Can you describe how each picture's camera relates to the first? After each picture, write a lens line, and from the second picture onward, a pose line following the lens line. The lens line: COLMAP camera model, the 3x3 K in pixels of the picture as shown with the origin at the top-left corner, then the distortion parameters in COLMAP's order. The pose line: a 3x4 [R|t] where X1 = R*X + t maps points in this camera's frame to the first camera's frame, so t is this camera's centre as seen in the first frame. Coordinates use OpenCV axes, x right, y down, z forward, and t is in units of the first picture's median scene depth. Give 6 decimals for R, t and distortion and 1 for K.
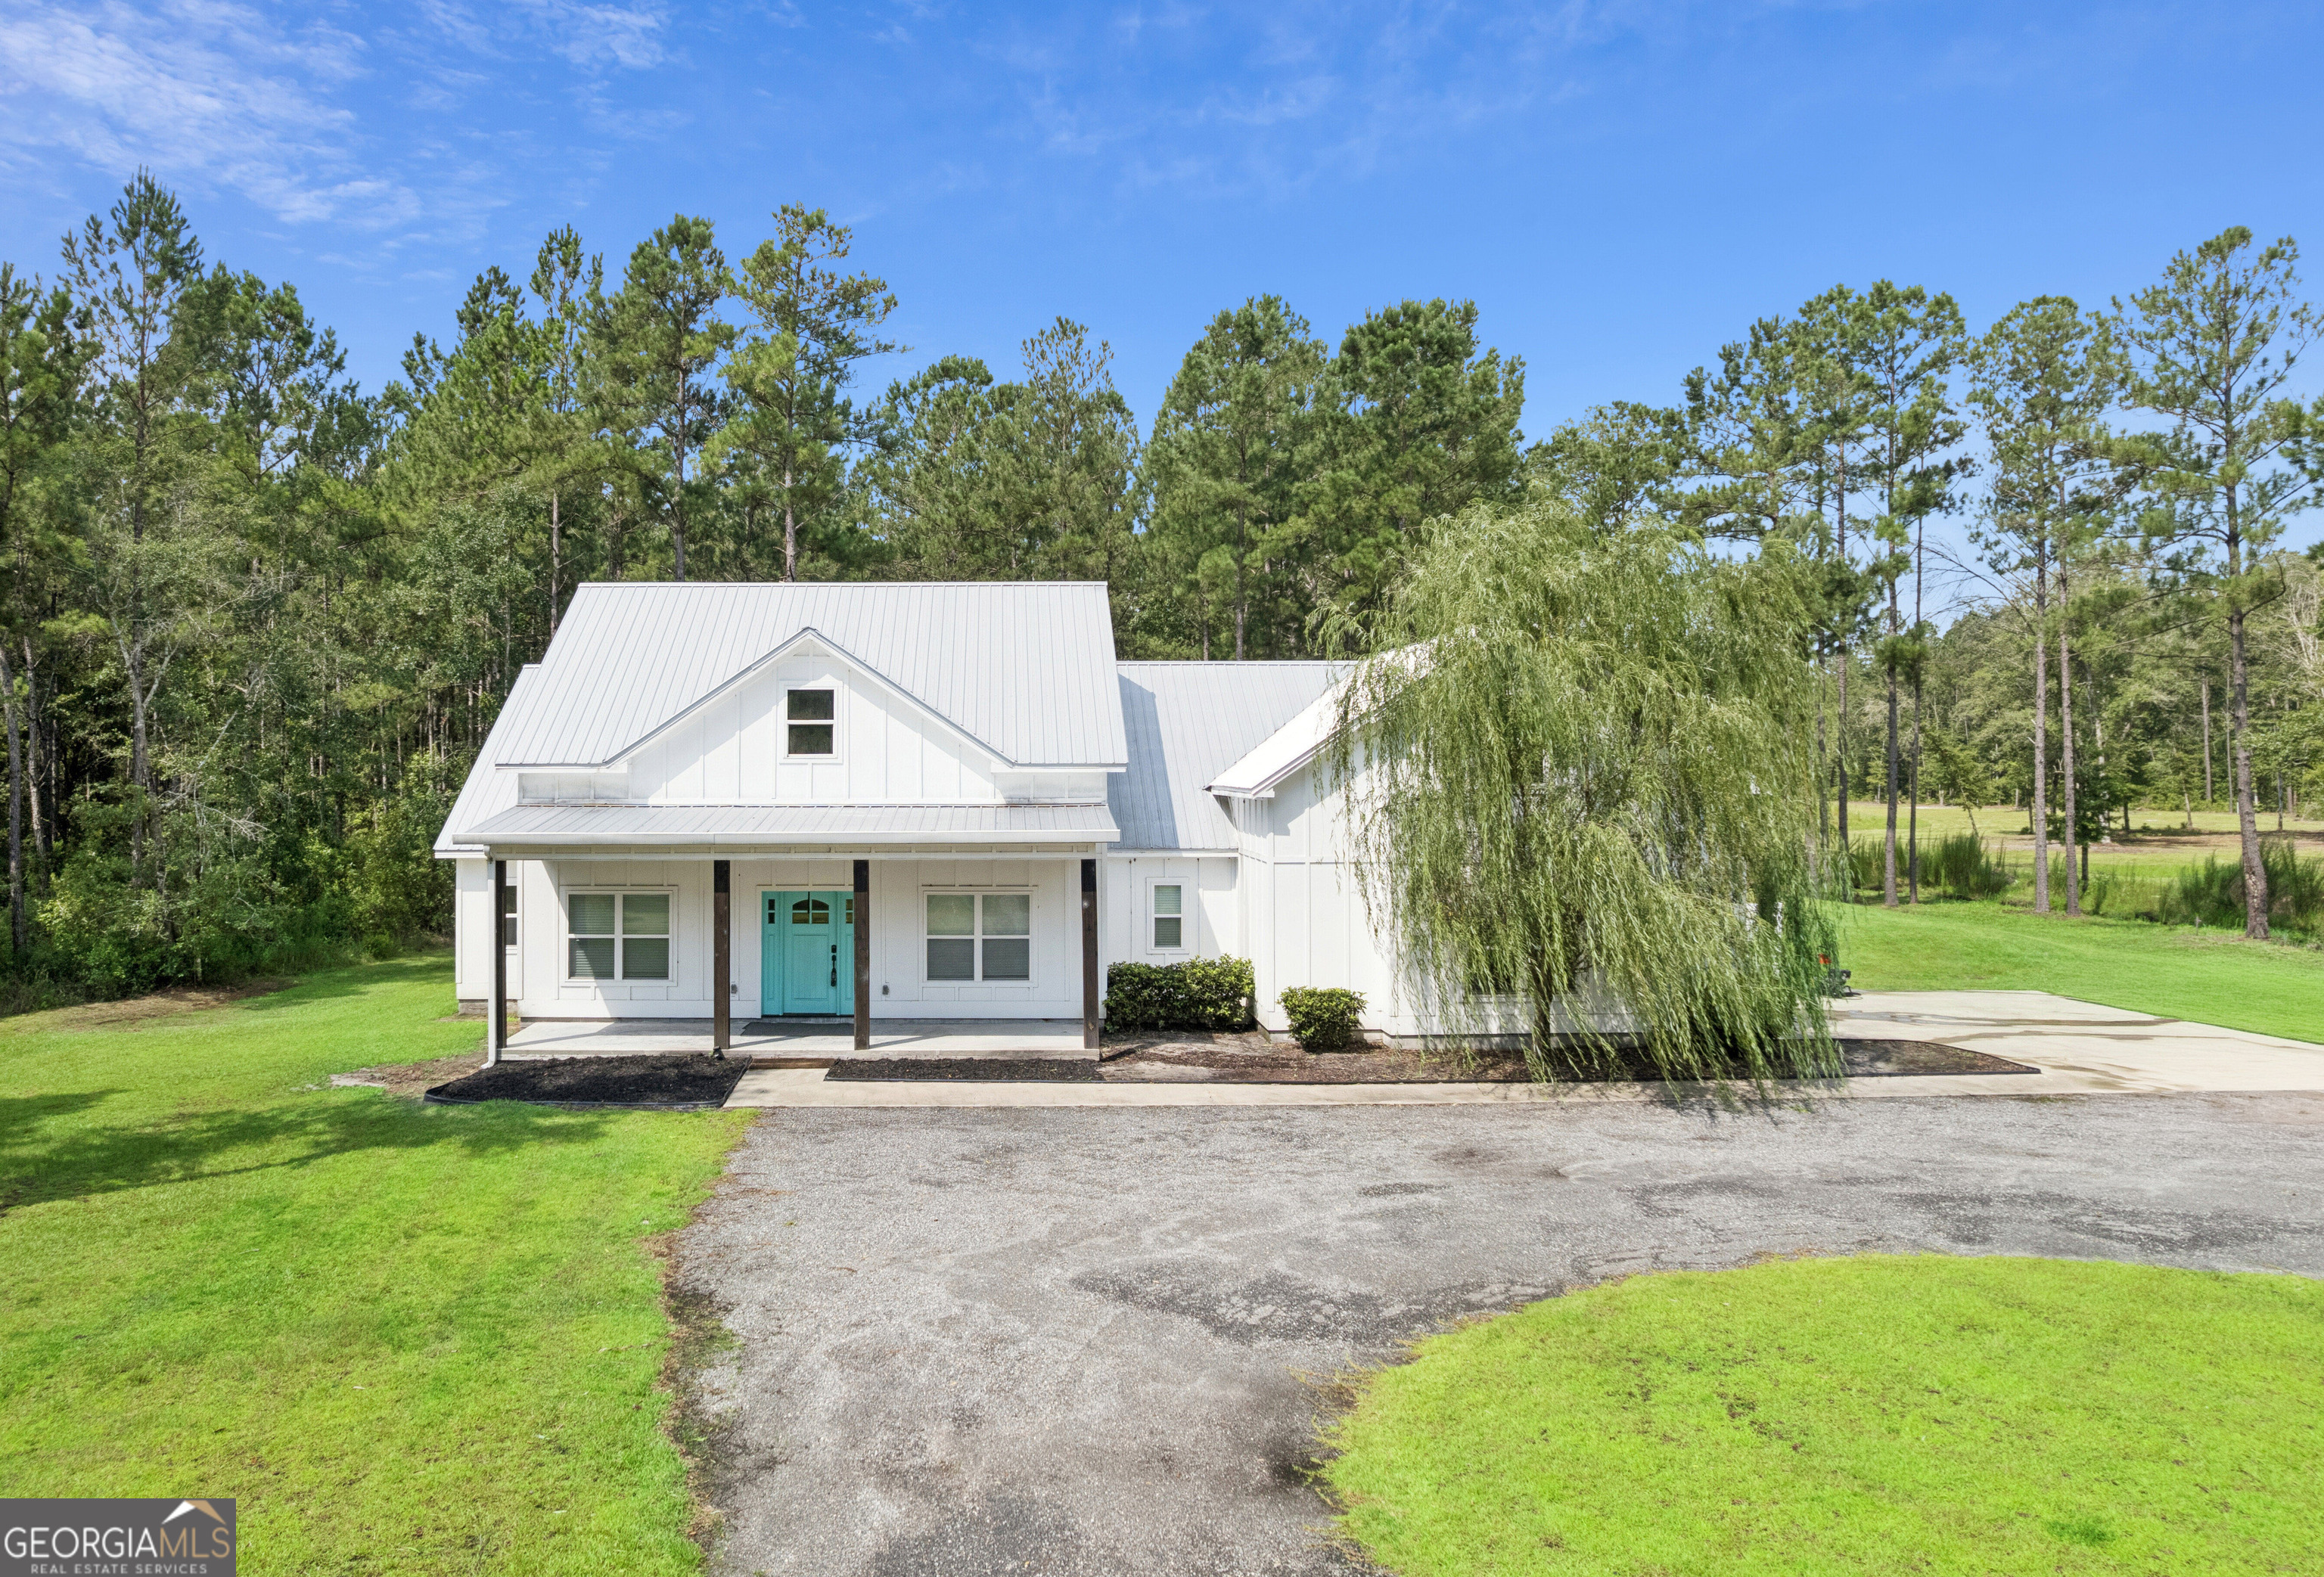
lens RADIAL K [[1694.9, 0, 1158.4], [0, 1694.9, 745.8], [0, 0, 1]] dist [-0.081688, 0.002445]
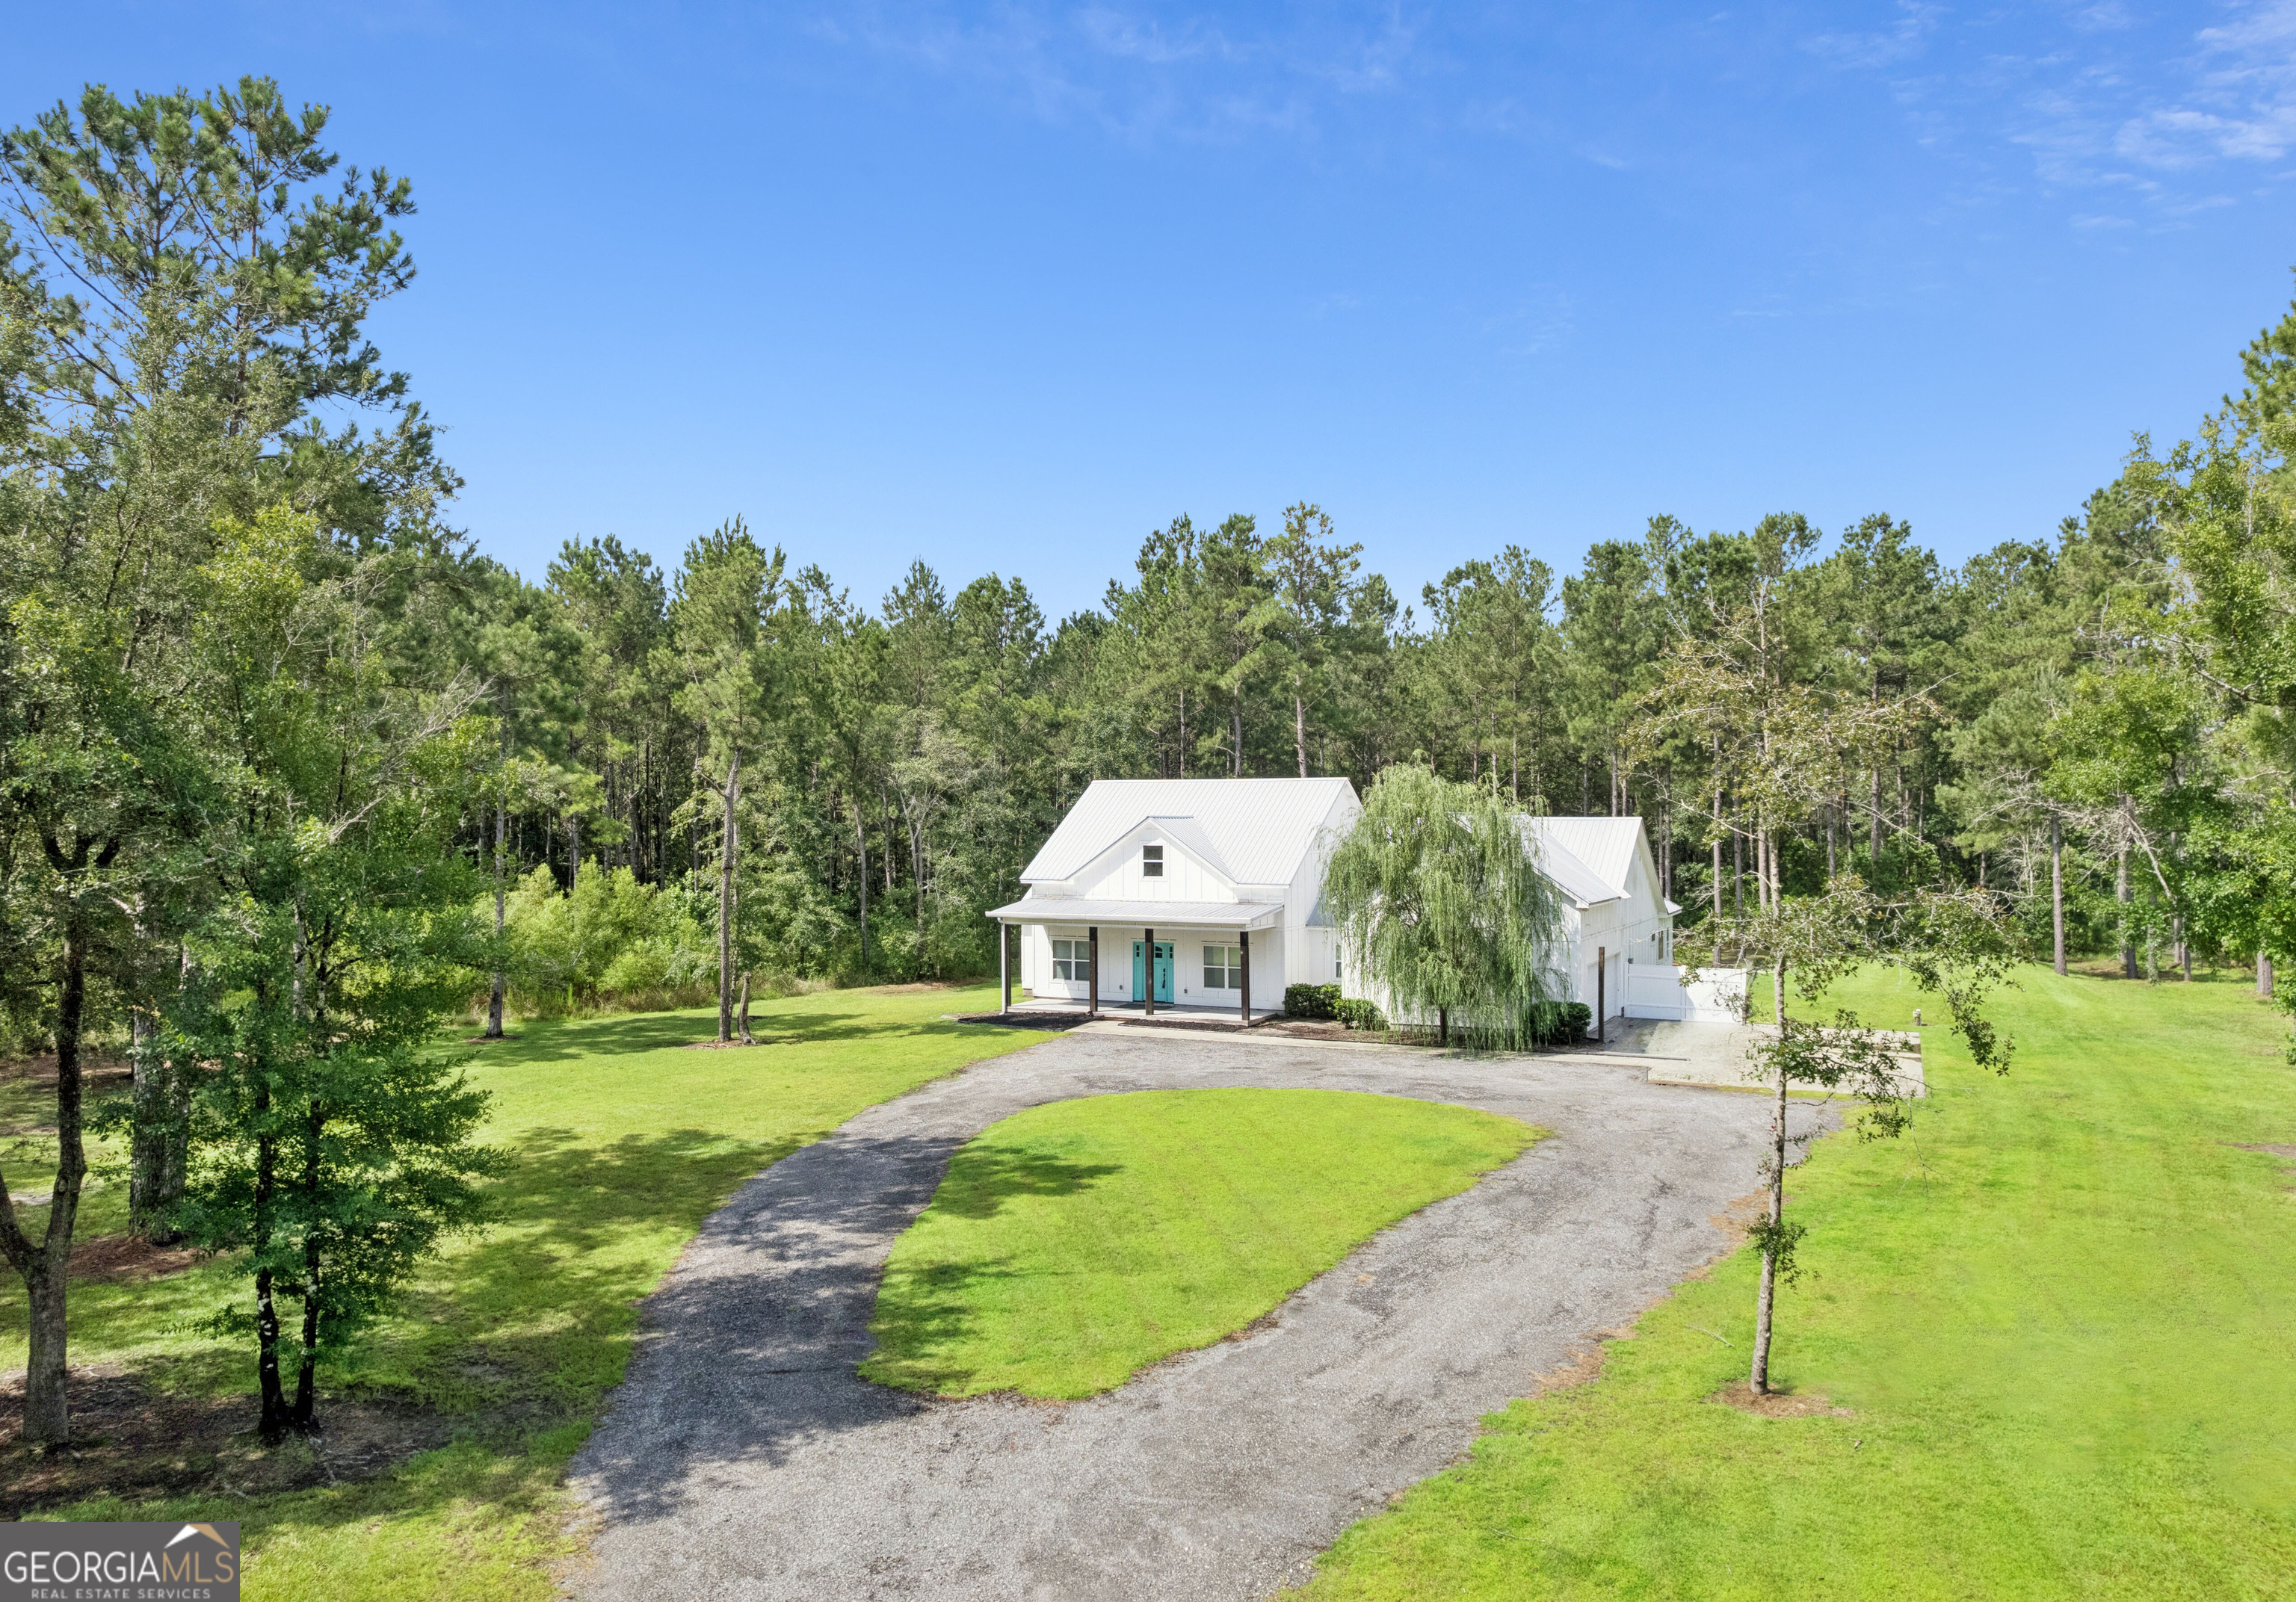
lens RADIAL K [[1633.3, 0, 1148.0], [0, 1633.3, 801.0], [0, 0, 1]] dist [-0.024230, -0.000764]
pose [[0.873884, -0.002440, -0.486128, 0.771998], [0.002603, 0.999997, -0.000340, -0.087752], [0.486128, -0.000968, 0.873887, -0.771204]]
